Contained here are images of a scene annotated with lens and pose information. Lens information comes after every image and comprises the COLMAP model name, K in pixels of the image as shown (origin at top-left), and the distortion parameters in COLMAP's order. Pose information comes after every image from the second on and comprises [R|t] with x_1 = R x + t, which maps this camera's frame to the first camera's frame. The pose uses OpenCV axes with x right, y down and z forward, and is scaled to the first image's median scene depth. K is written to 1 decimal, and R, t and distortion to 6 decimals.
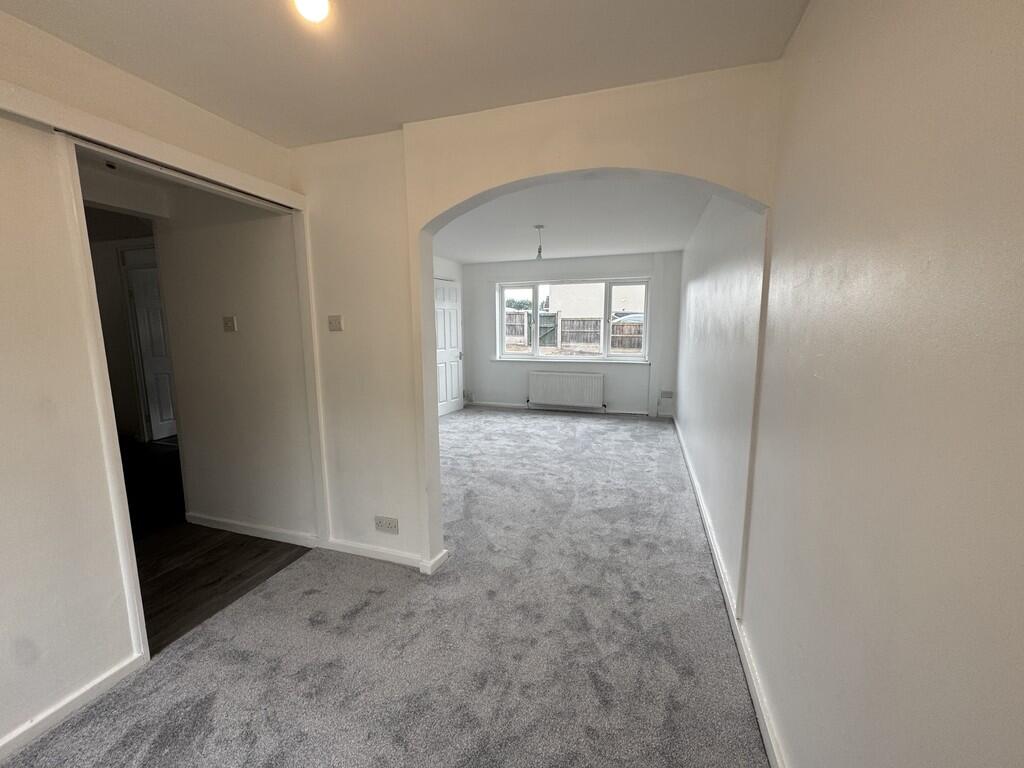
lens RADIAL K [[409.7, 0, 515.3], [0, 409.7, 385.4], [0, 0, 1]] dist [0.000573, 0.000899]
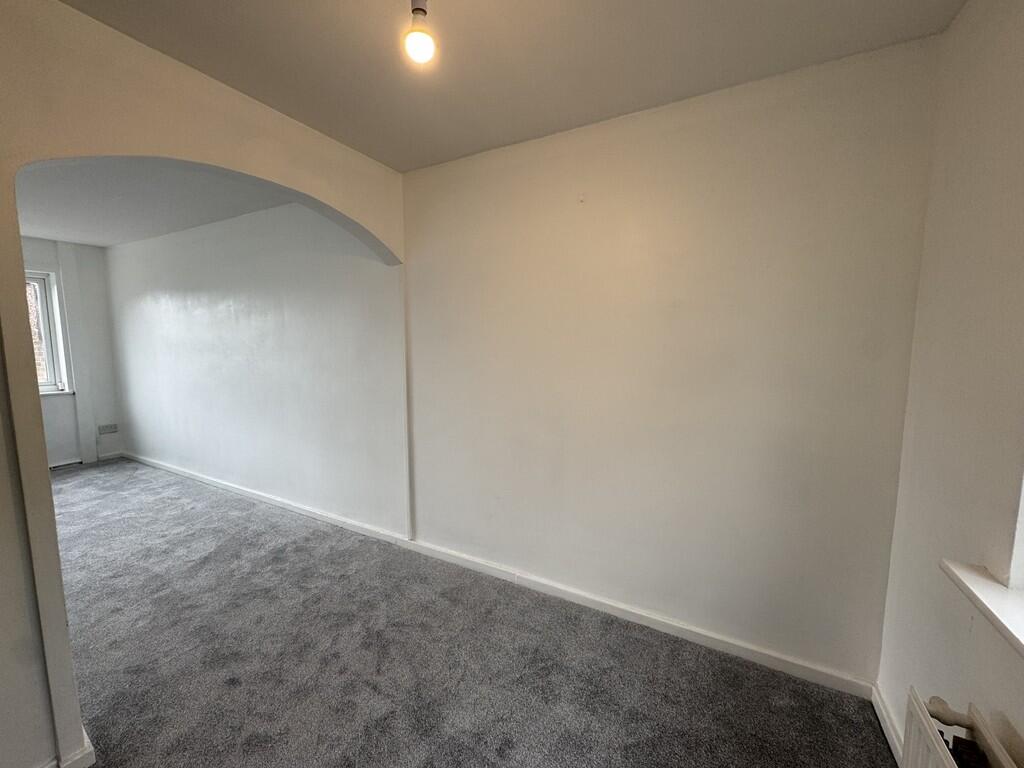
lens RADIAL K [[409.7, 0, 512.8], [0, 409.7, 381.8], [0, 0, 1]] dist [0.000573, 0.000899]
pose [[0.177979, -0.094455, 0.979490, -0.370734], [0.142125, 0.987413, 0.069395, -0.016828], [-0.973717, 0.126859, 0.189164, 0.145760]]
